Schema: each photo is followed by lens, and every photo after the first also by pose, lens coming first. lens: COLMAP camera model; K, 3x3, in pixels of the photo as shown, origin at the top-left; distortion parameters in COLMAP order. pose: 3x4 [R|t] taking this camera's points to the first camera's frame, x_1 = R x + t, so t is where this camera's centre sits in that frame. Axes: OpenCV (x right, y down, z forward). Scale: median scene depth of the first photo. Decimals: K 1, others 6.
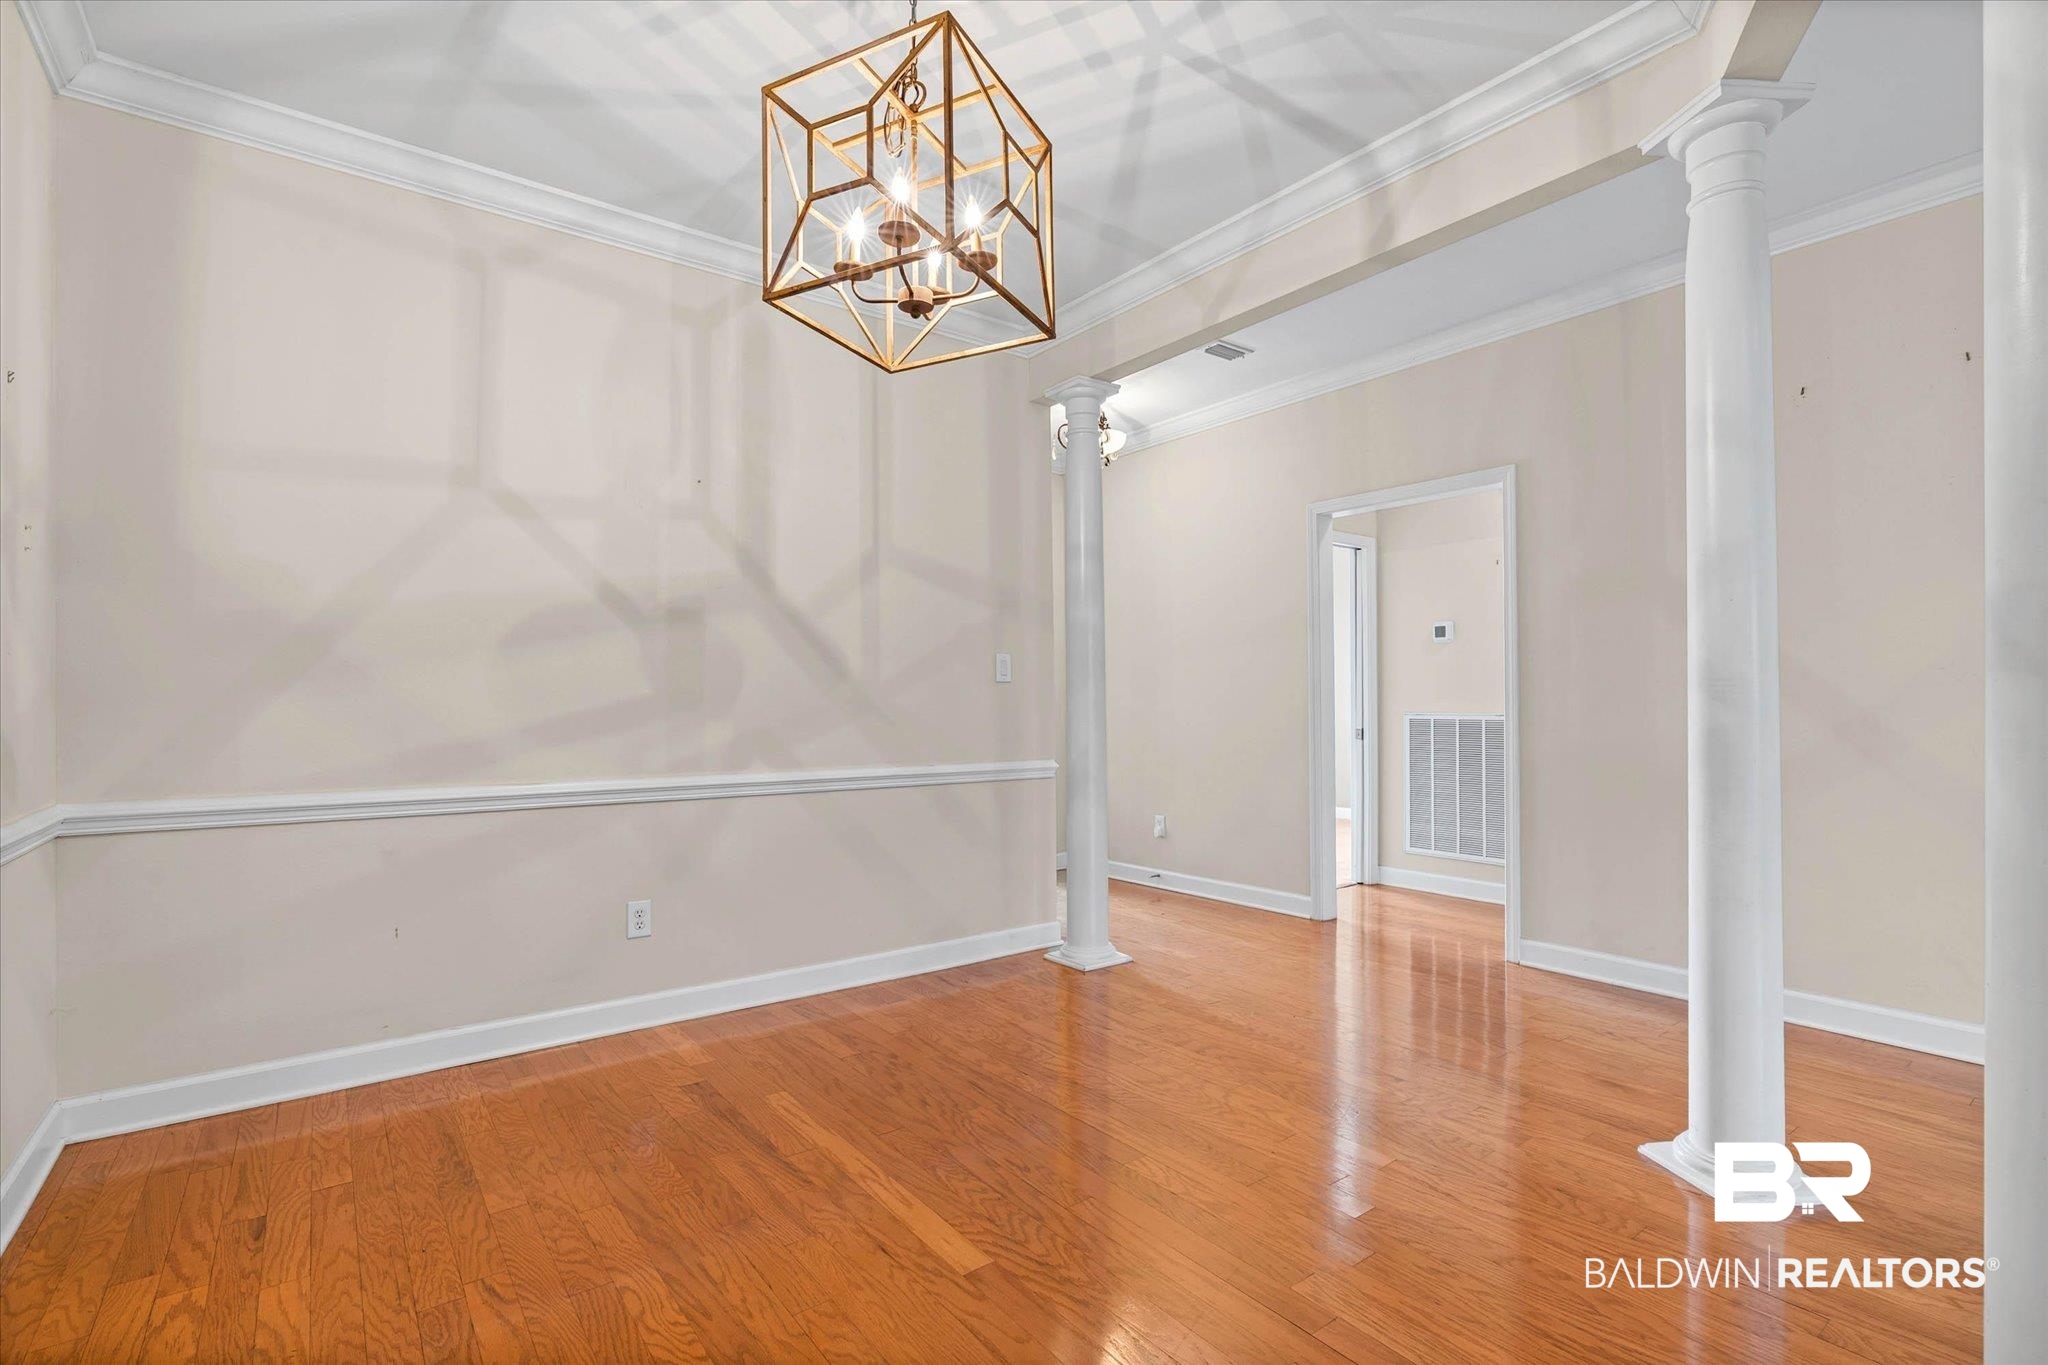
lens RADIAL K [[941.2, 0, 1030.9], [0, 941.2, 695.2], [0, 0, 1]] dist [-0.005958, 0.000138]
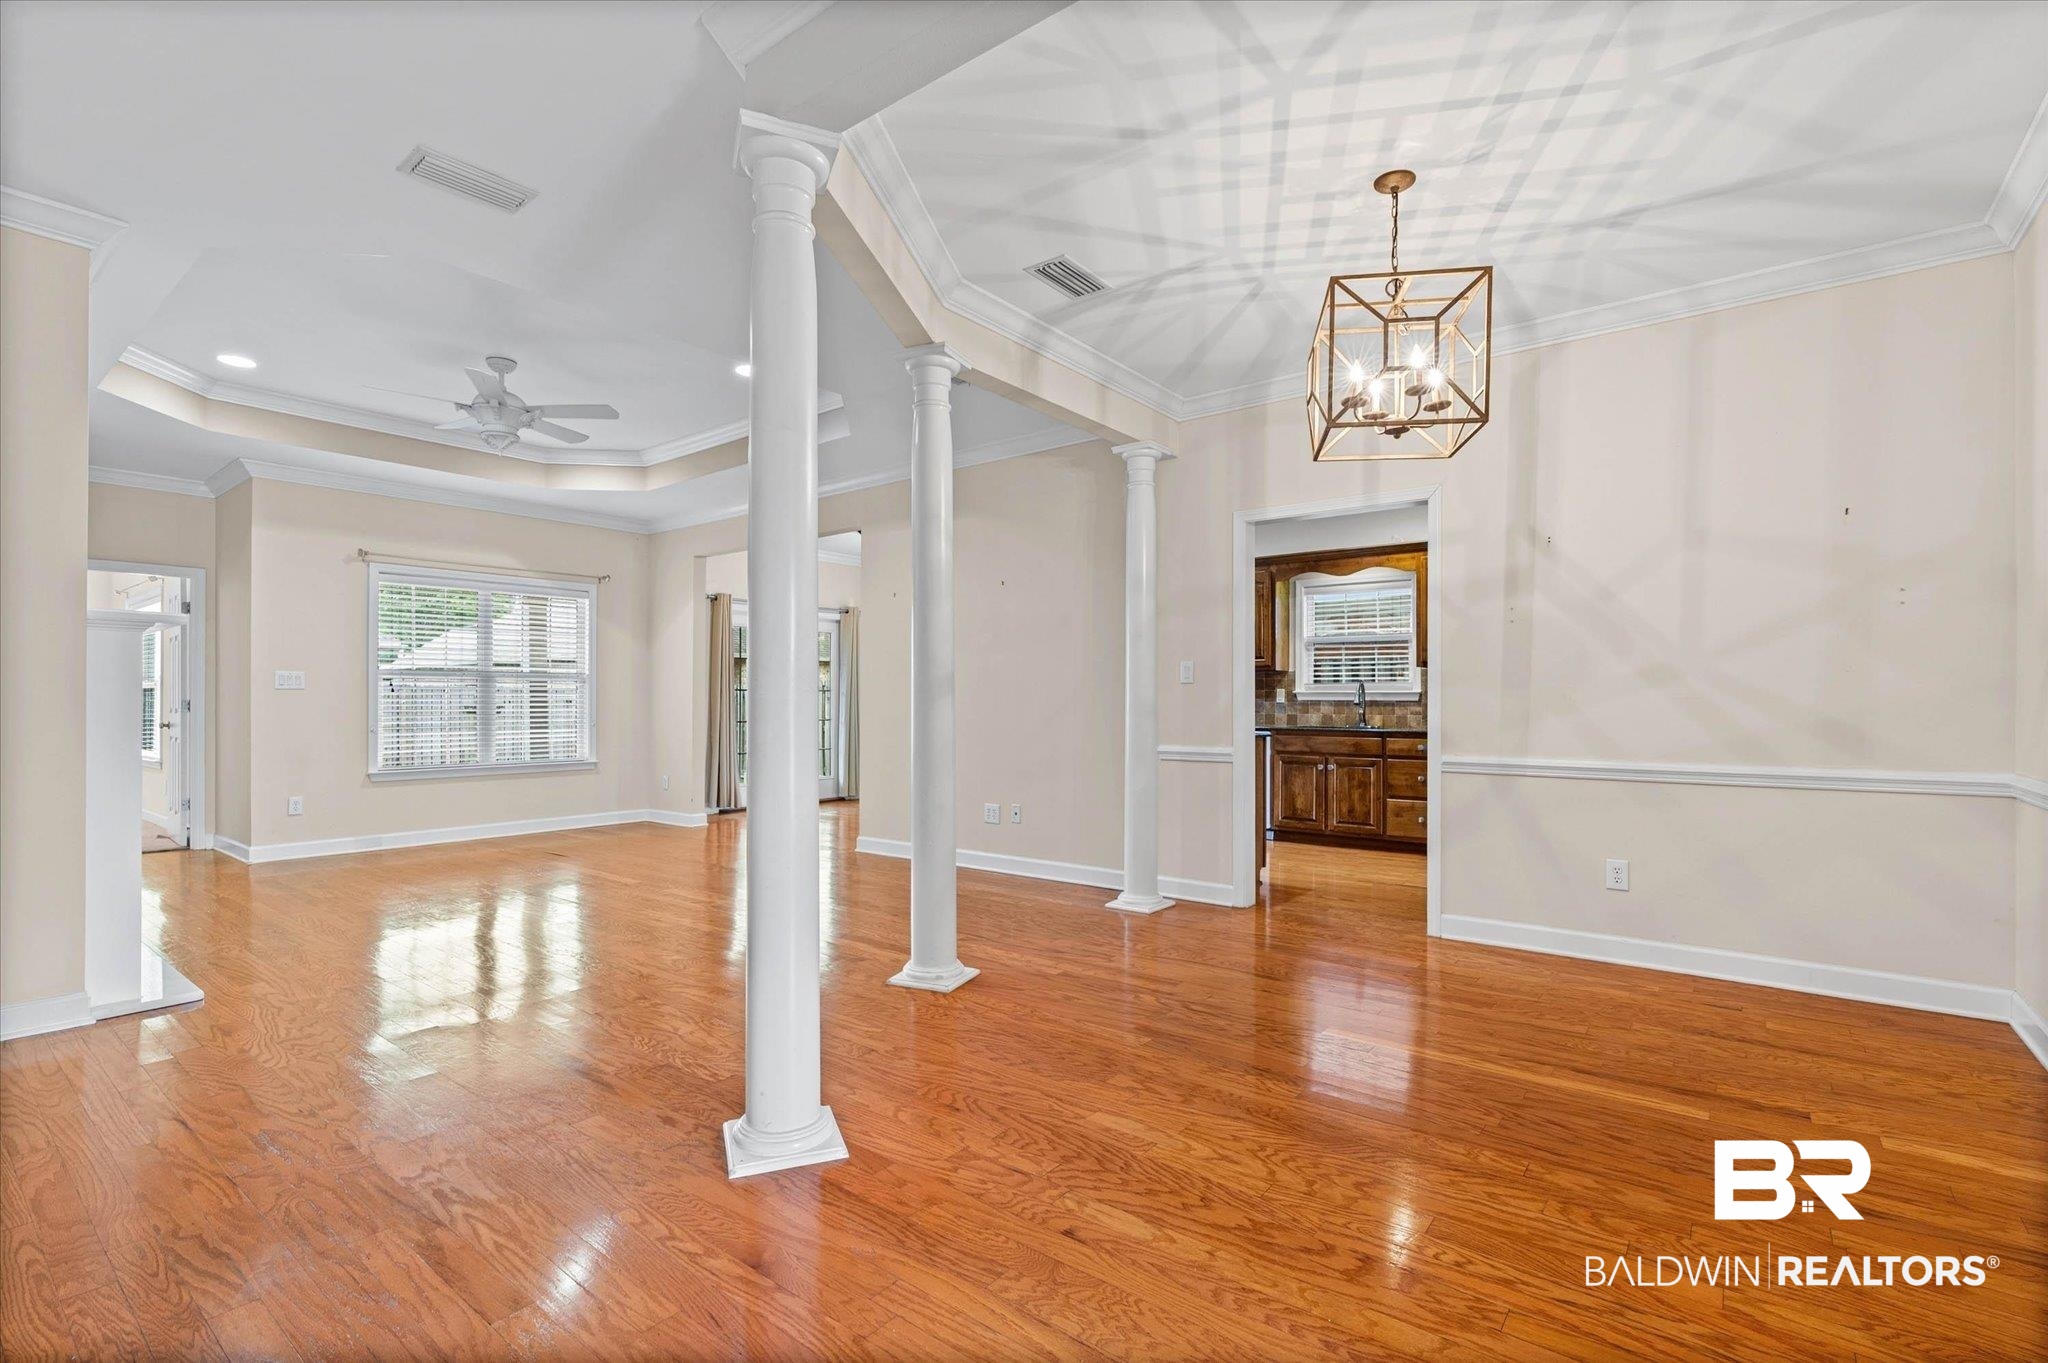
lens RADIAL K [[931.2, 0, 1027.7], [0, 931.2, 698.5], [0, 0, 1]] dist [-0.002645, -0.000042]
pose [[-0.967105, 0.003263, -0.254355, 0.548571], [0.006616, 0.999902, -0.012326, 0.012190], [0.254290, -0.013603, -0.967032, 1.534414]]
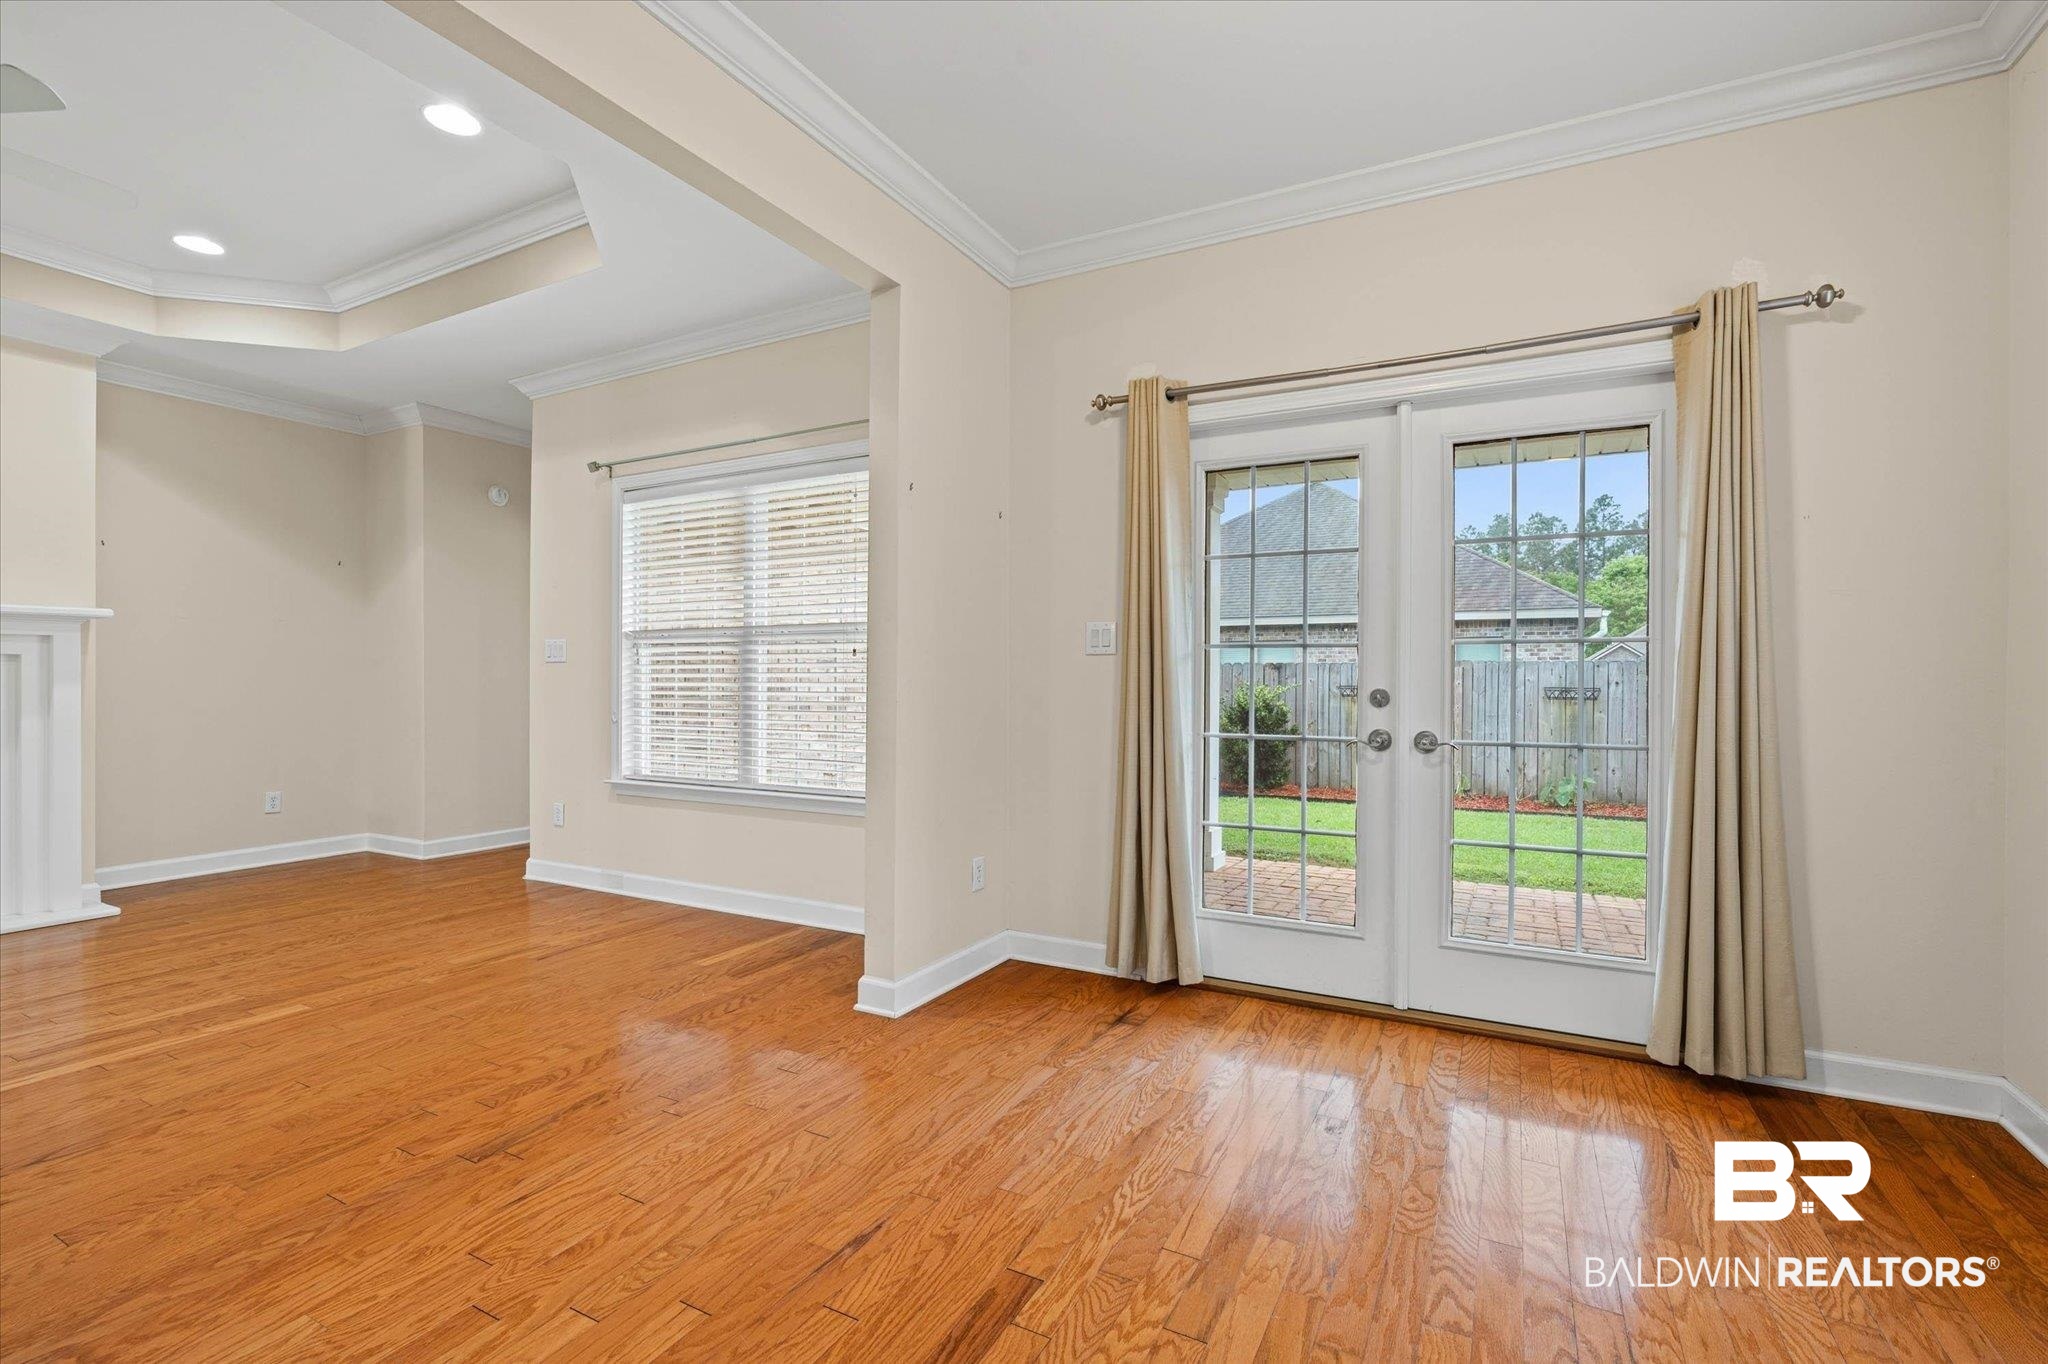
lens RADIAL K [[921.0, 0, 1024.0], [0, 921.0, 682.0], [0, 0, 1]] dist [-0.005623, -0.000253]
pose [[-0.416558, 0.001924, 0.909107, -0.202591], [-0.011088, 0.999913, -0.007197, -0.008759], [-0.909042, -0.013079, -0.416500, -1.100744]]
